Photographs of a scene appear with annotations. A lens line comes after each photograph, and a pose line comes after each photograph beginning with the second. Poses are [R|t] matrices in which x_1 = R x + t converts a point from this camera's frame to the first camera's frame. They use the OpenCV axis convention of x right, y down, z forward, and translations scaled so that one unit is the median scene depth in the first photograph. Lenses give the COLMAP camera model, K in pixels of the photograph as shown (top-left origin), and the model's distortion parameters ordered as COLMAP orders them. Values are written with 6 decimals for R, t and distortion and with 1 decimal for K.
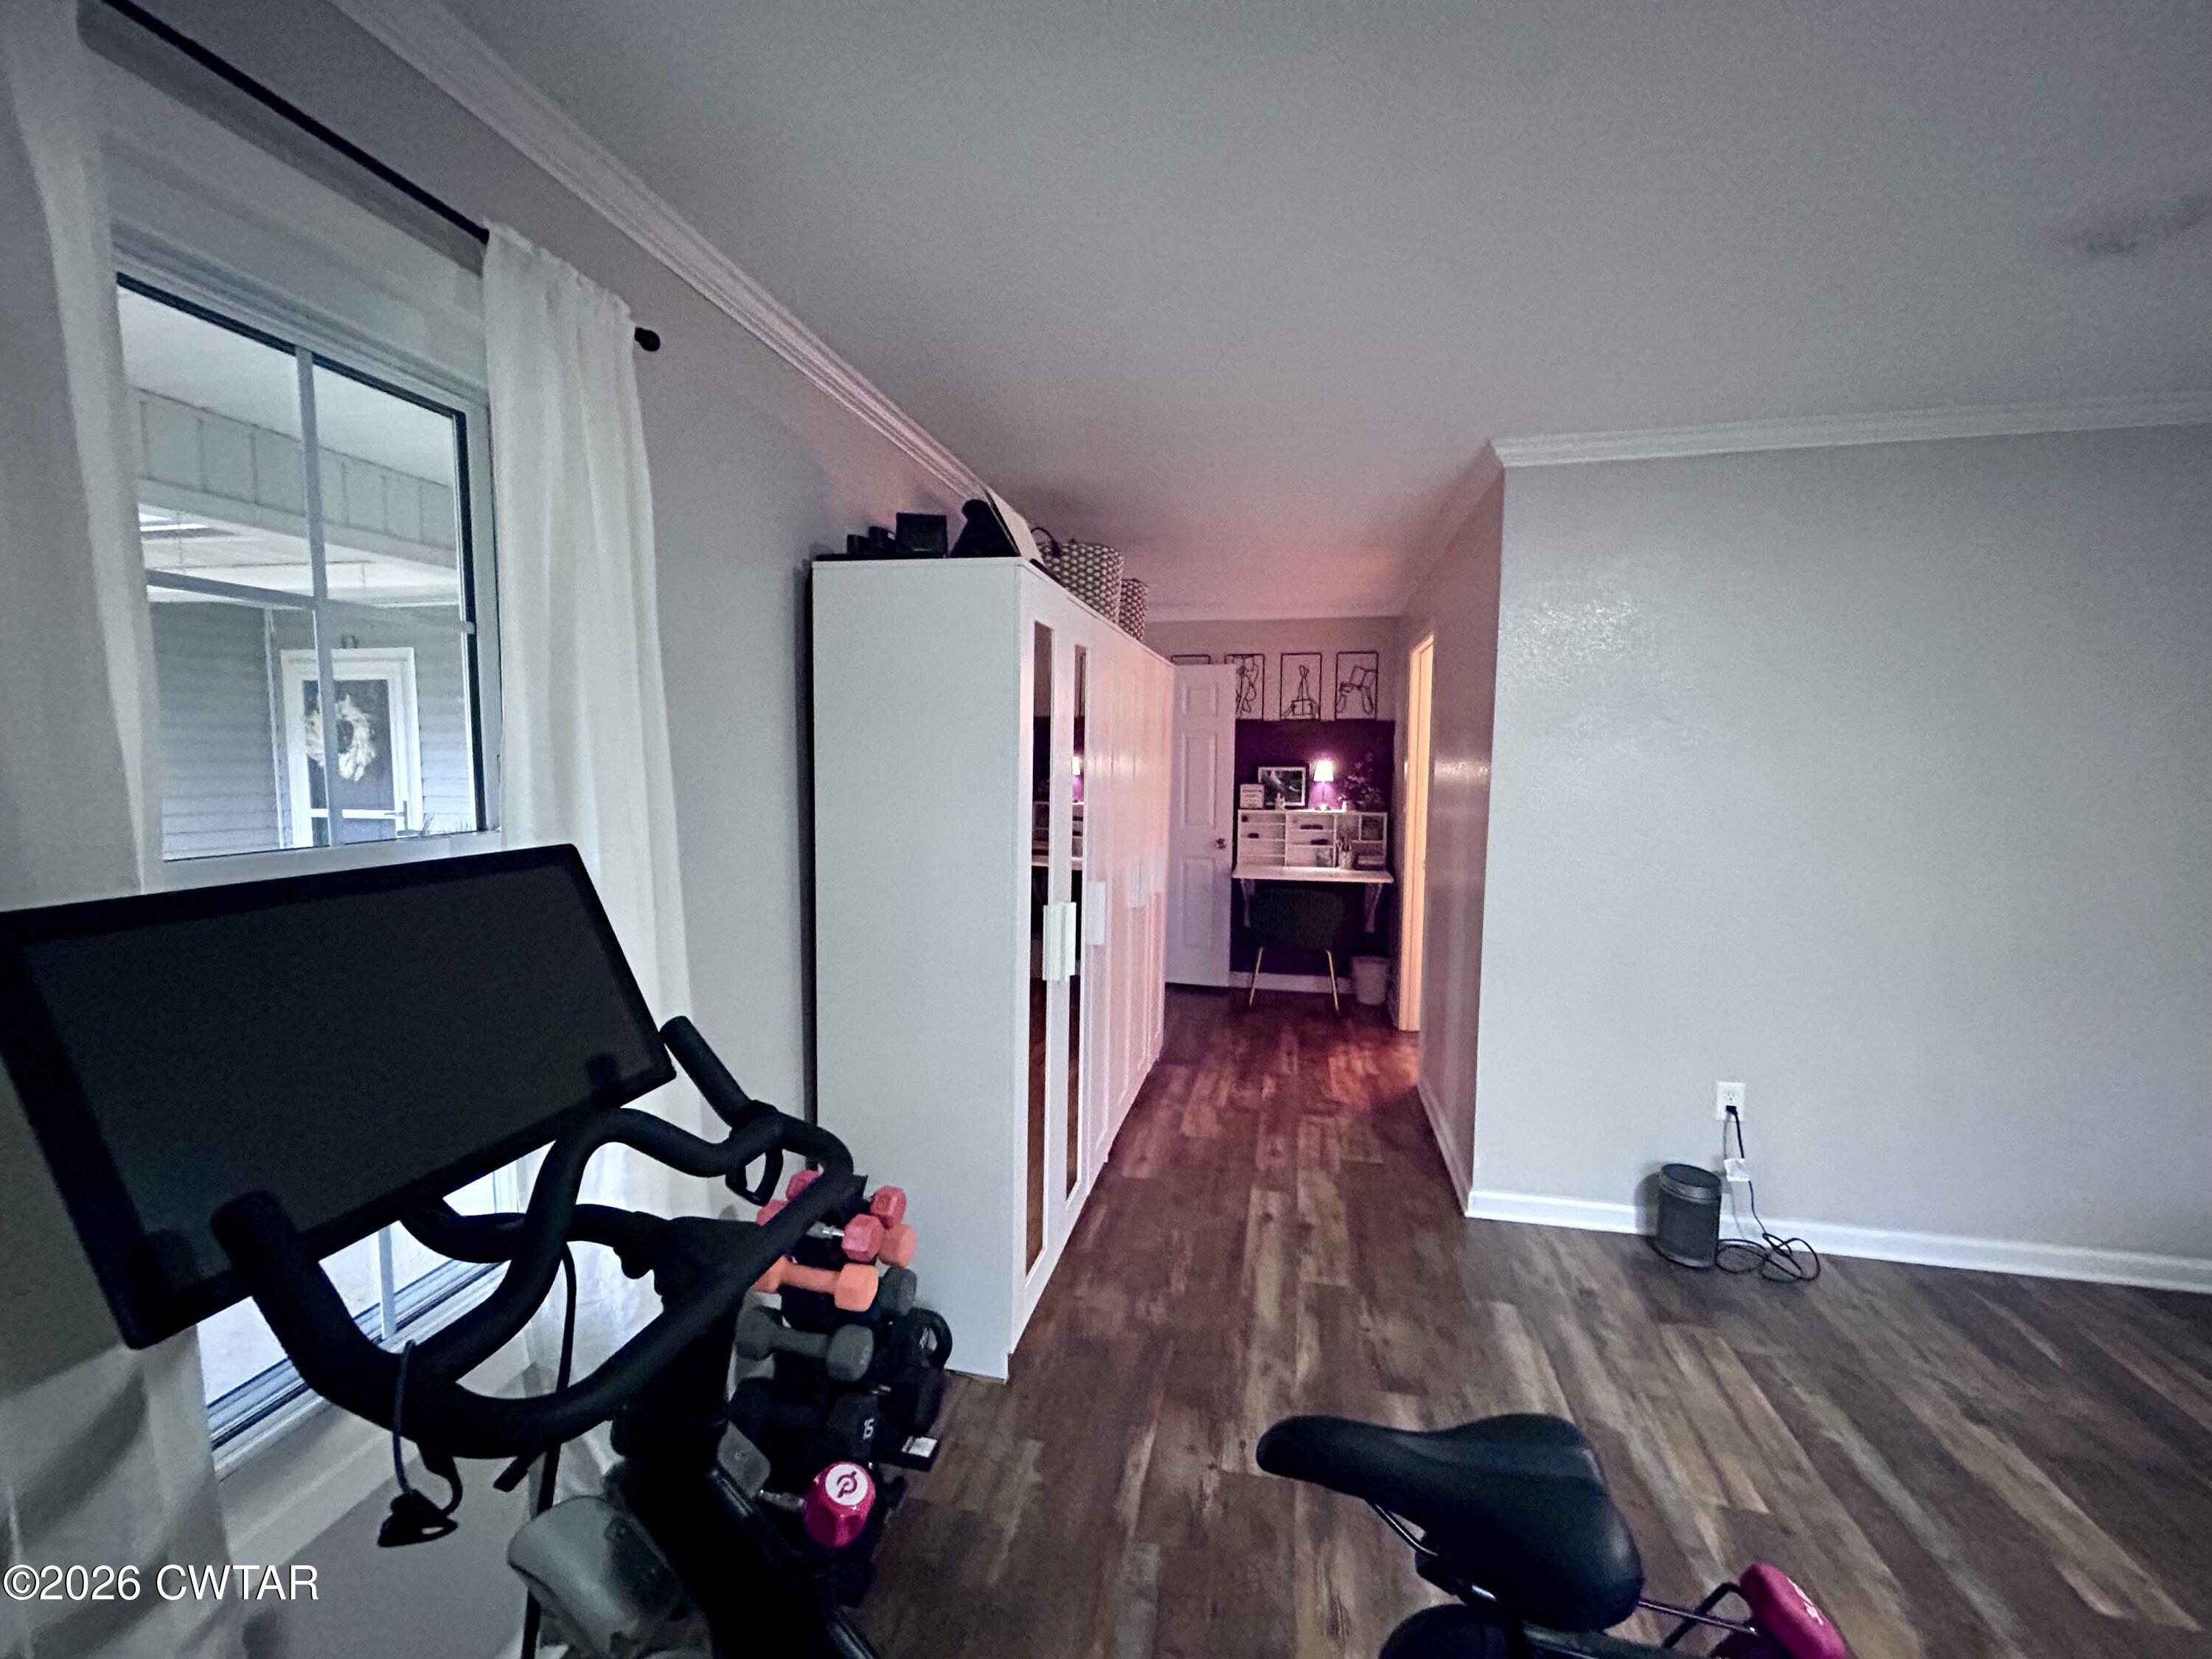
lens RADIAL K [[903.5, 0, 1099.3], [0, 903.5, 822.8], [0, 0, 1]] dist [0.001498, 0.000834]
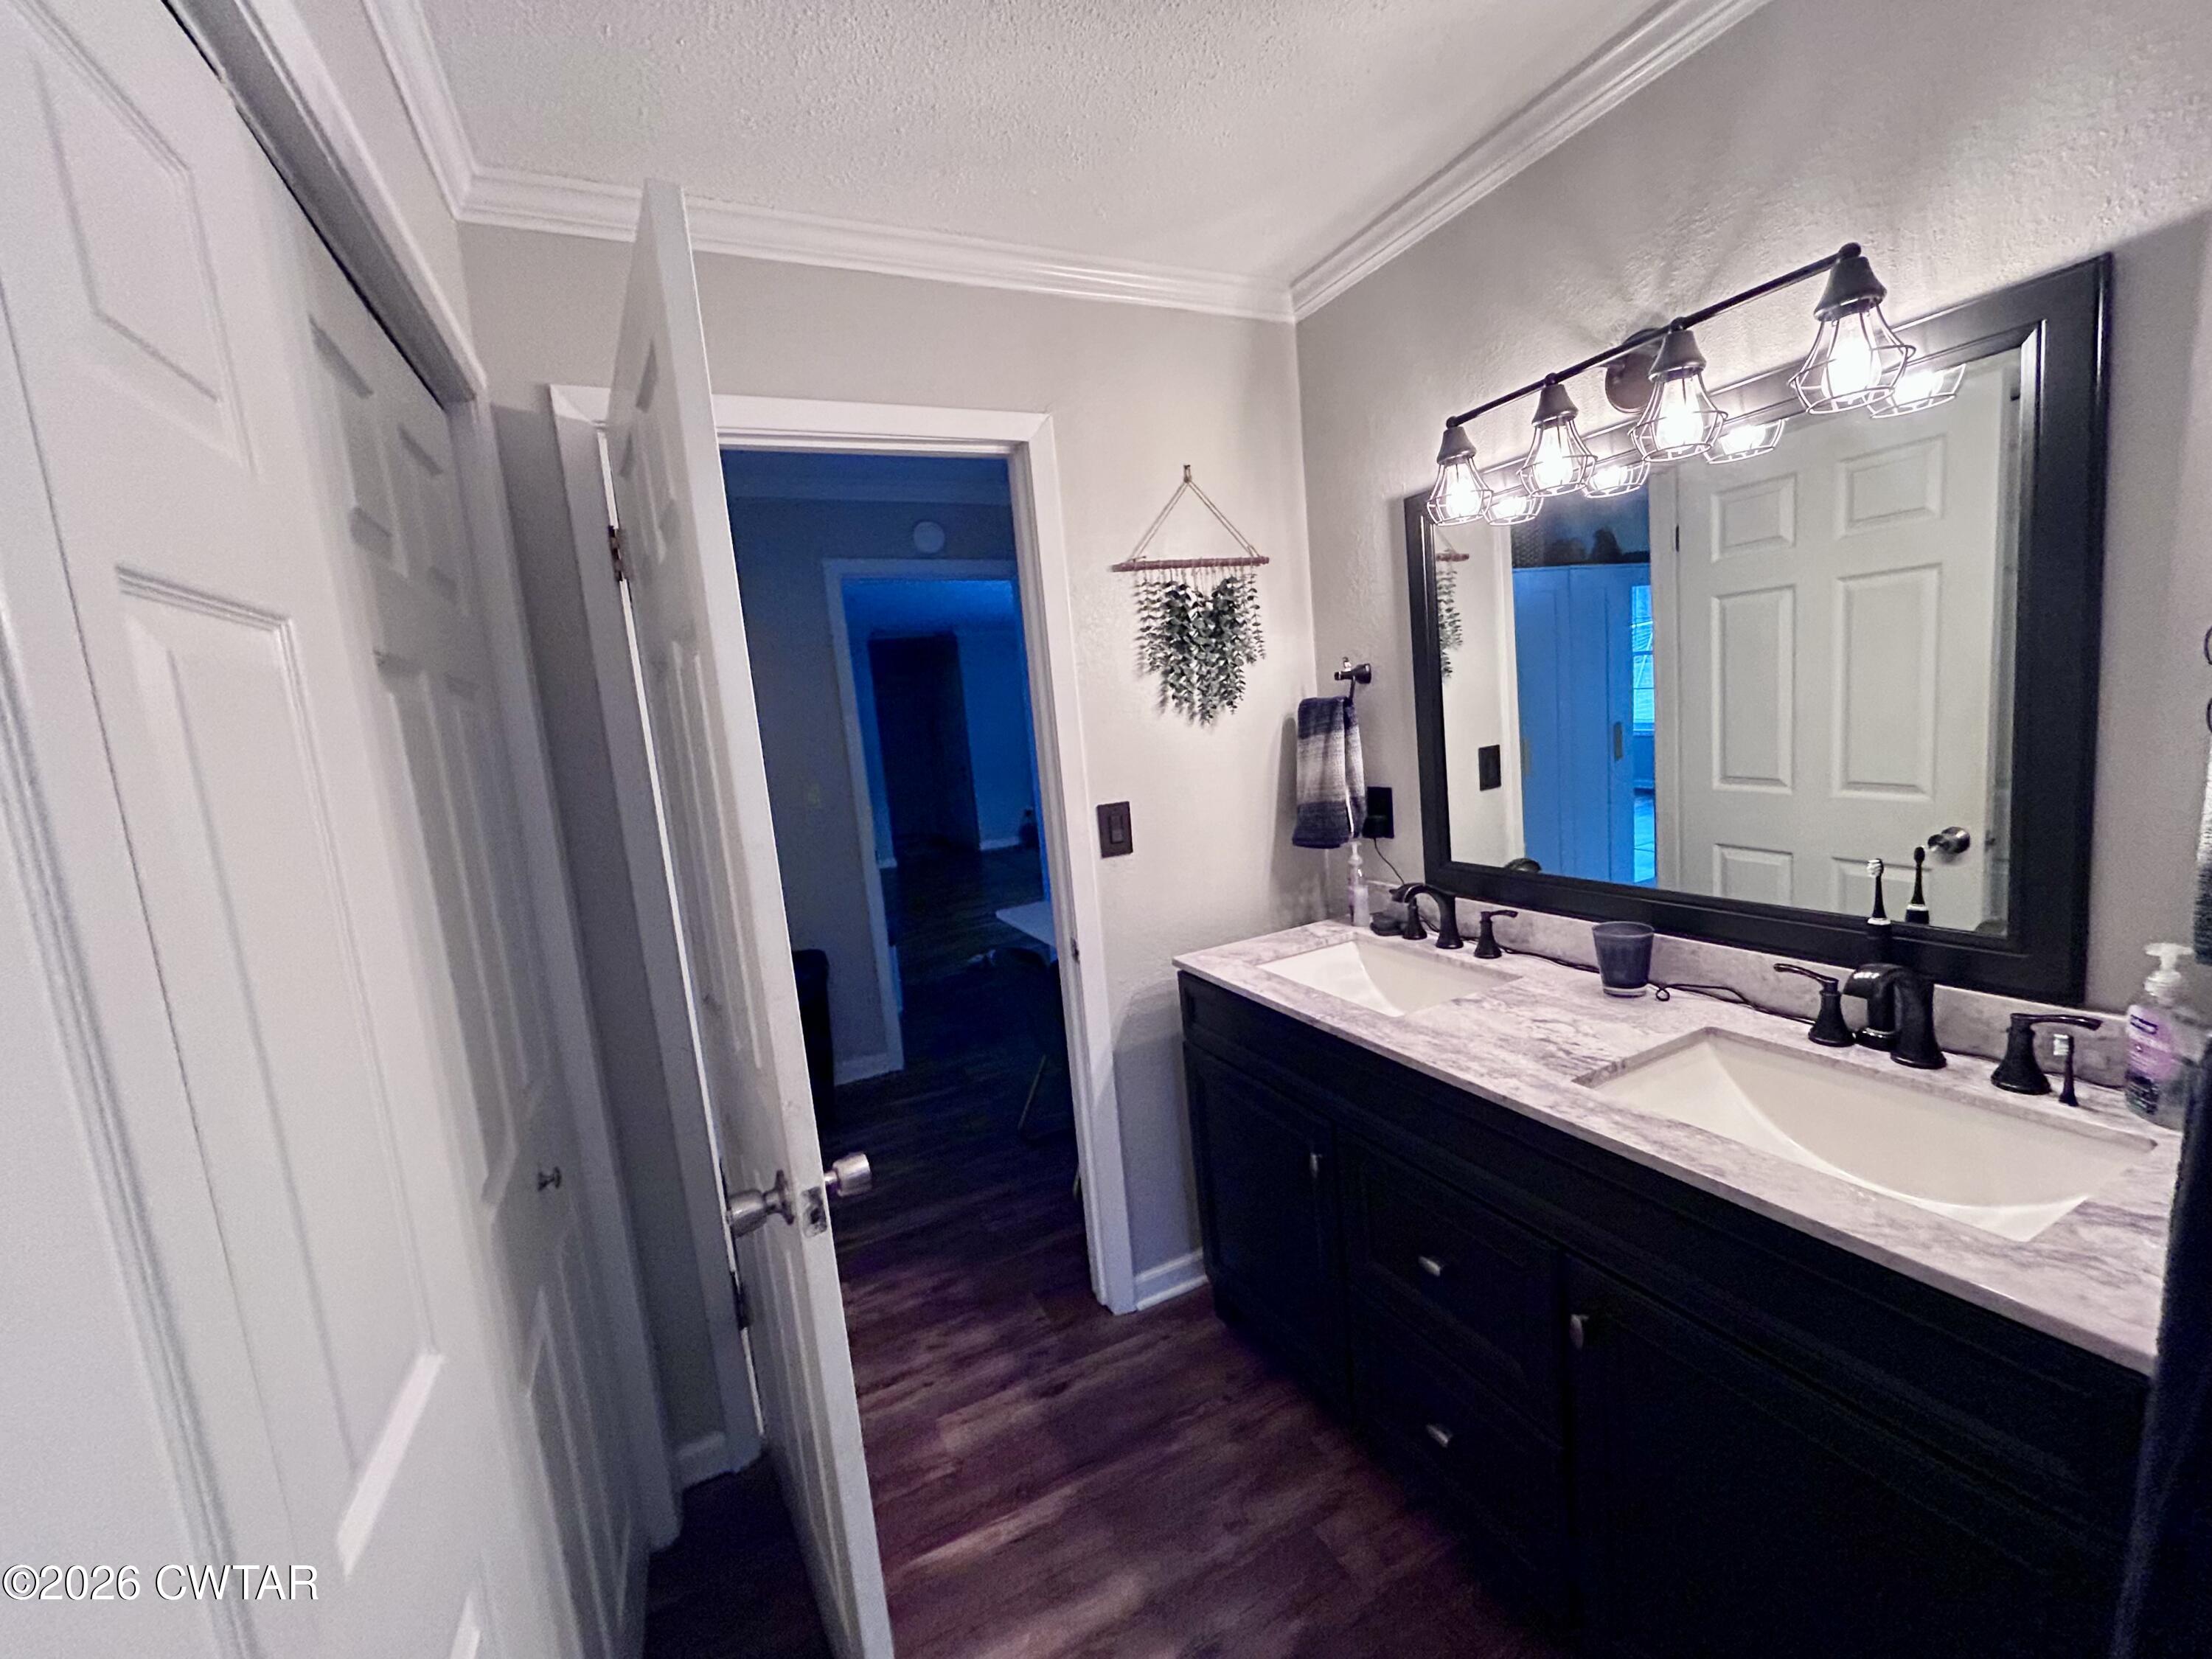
lens RADIAL K [[903.5, 0, 1098.5], [0, 903.5, 817.7], [0, 0, 1]] dist [0.001498, 0.000834]
pose [[0.605297, 0.042972, -0.794839, 0.604949], [0.034061, 0.996229, 0.079798, -0.042143], [0.795271, -0.075374, 0.601550, 0.651977]]
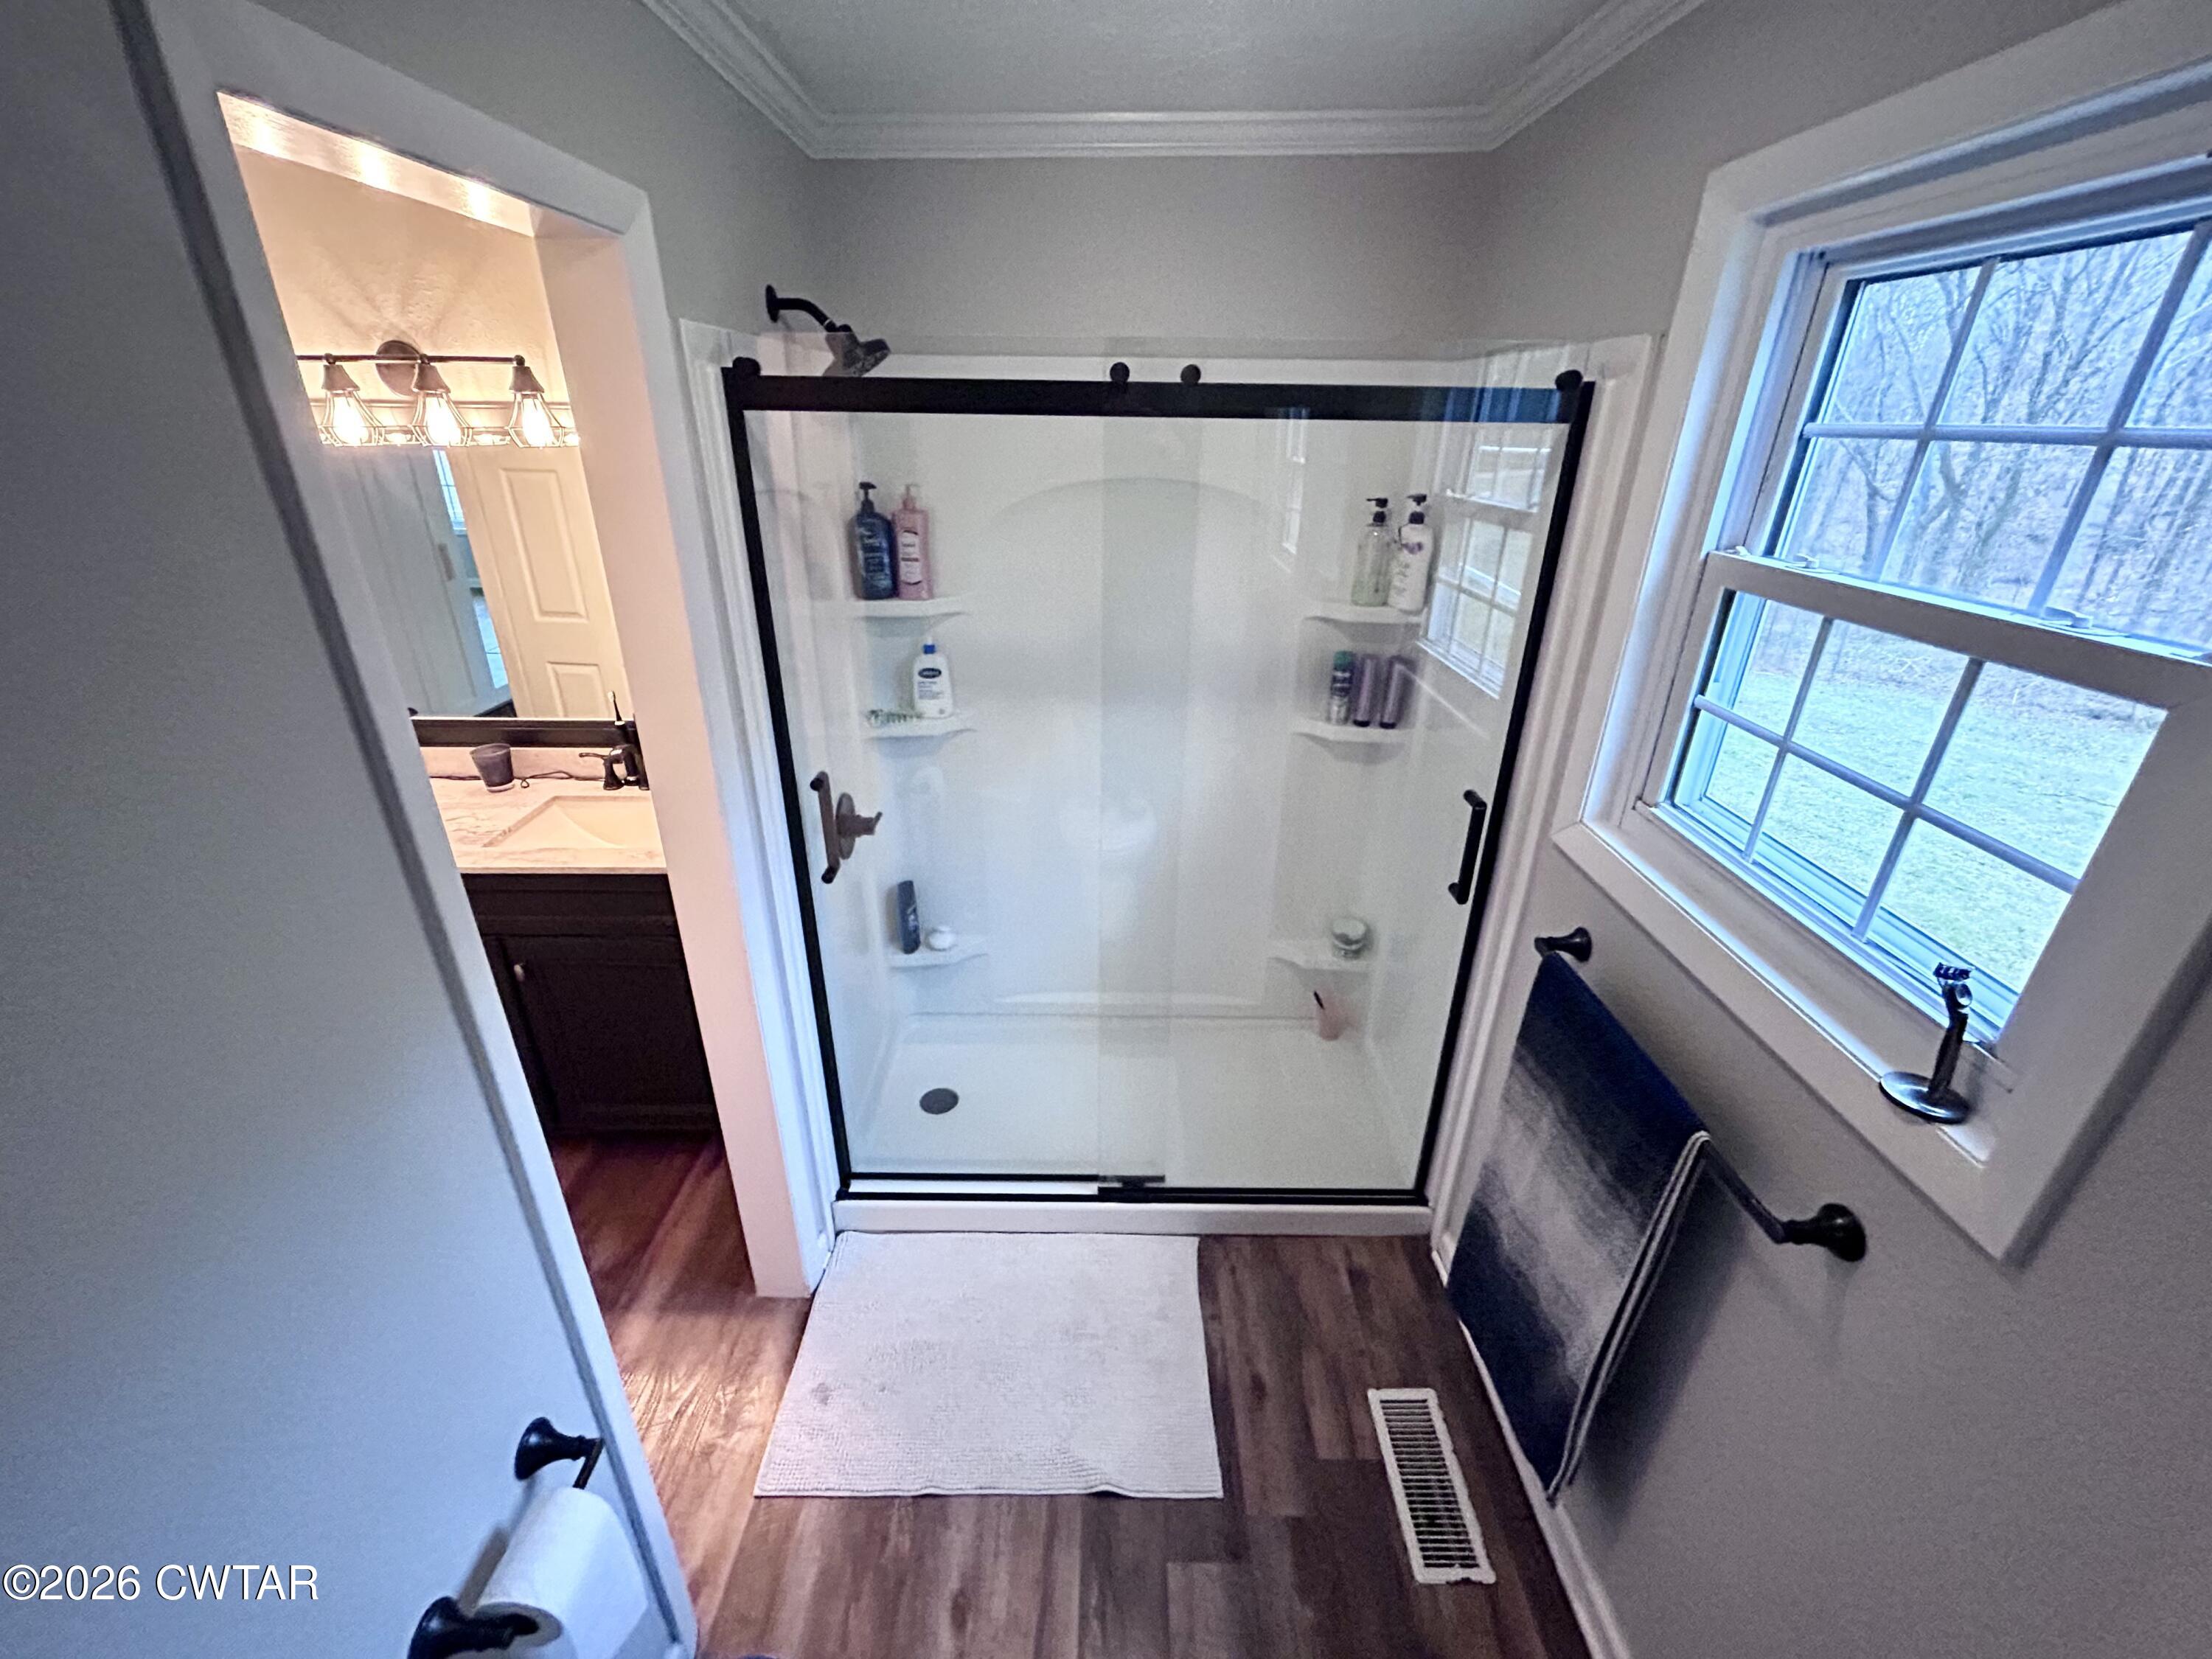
lens RADIAL K [[903.5, 0, 1107.6], [0, 903.5, 830.3], [0, 0, 1]] dist [0.001498, 0.000834]
pose [[0.978566, -0.073259, 0.192461, 0.686376], [0.001565, 0.937203, 0.348781, -0.094653], [-0.205926, -0.341004, 0.917230, 0.473060]]
